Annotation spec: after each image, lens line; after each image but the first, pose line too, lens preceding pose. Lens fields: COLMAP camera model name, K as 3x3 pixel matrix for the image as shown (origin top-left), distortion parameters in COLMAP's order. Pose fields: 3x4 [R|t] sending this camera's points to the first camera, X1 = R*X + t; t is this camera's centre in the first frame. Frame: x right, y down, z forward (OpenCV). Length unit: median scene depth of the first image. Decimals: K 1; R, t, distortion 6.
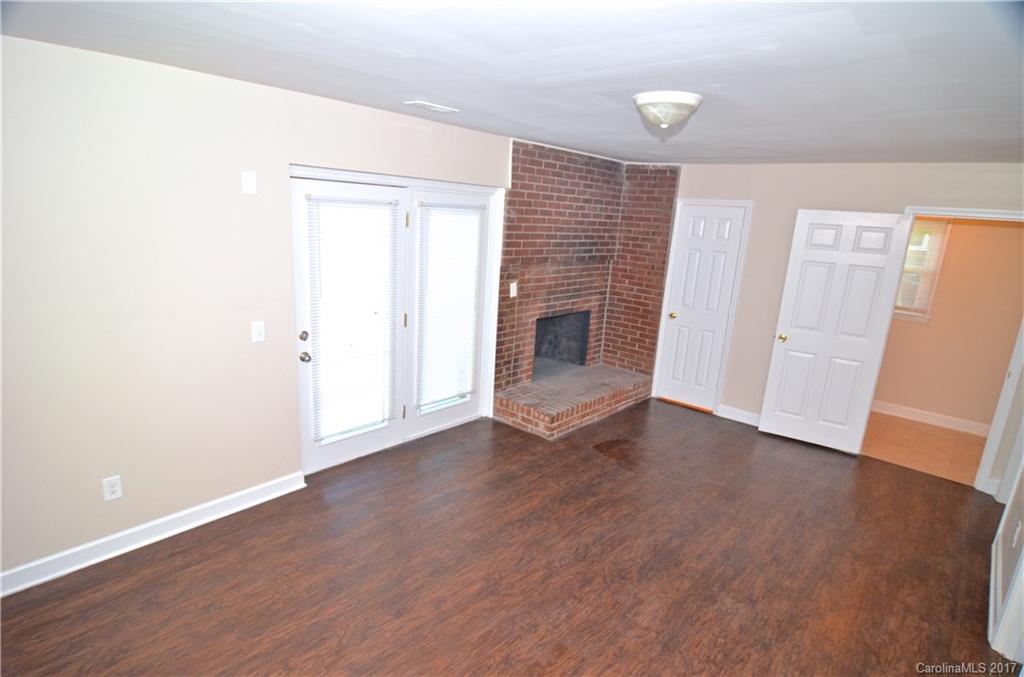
lens RADIAL K [[541.4, 0, 506.4], [0, 541.4, 346.9], [0, 0, 1]] dist [-0.010181, -0.010181]
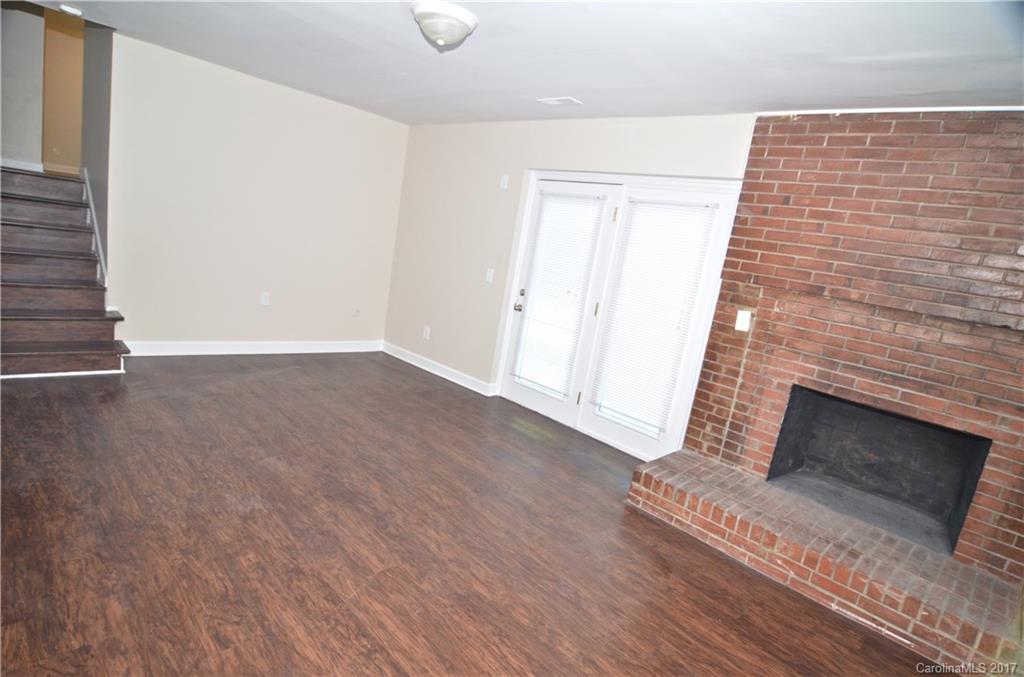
lens RADIAL K [[541.4, 0, 506.4], [0, 541.4, 346.9], [0, 0, 1]] dist [-0.010181, -0.010181]
pose [[-0.027945, 0.131361, -0.990941, 0.737563], [-0.399741, 0.907143, 0.131525, -0.043744], [0.916202, 0.399795, 0.027160, 0.716074]]
